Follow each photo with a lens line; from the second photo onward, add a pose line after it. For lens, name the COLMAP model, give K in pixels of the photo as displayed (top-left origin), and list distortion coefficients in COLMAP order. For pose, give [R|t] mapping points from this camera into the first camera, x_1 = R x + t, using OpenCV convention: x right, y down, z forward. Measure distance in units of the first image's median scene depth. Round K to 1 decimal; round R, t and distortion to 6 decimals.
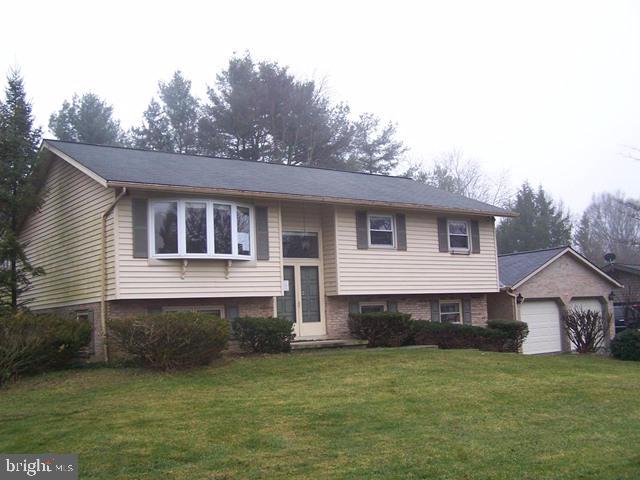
lens RADIAL K [[714.9, 0, 320.2], [0, 714.9, 240.9], [0, 0, 1]] dist [0.004893, 0.000000]
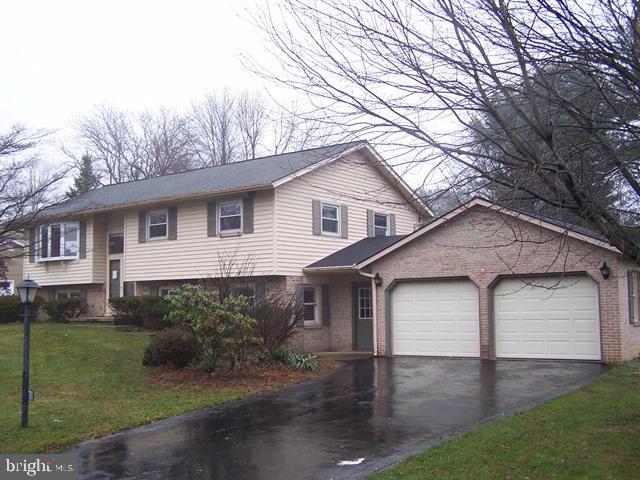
lens RADIAL K [[714.9, 0, 320.2], [0, 714.9, 239.7], [0, 0, 1]] dist [0.004893, 0.000000]
pose [[0.293216, -0.043701, -0.955047, 1.238993], [0.109747, 0.993890, -0.011784, 0.051138], [0.949726, -0.101358, 0.296220, 0.900890]]
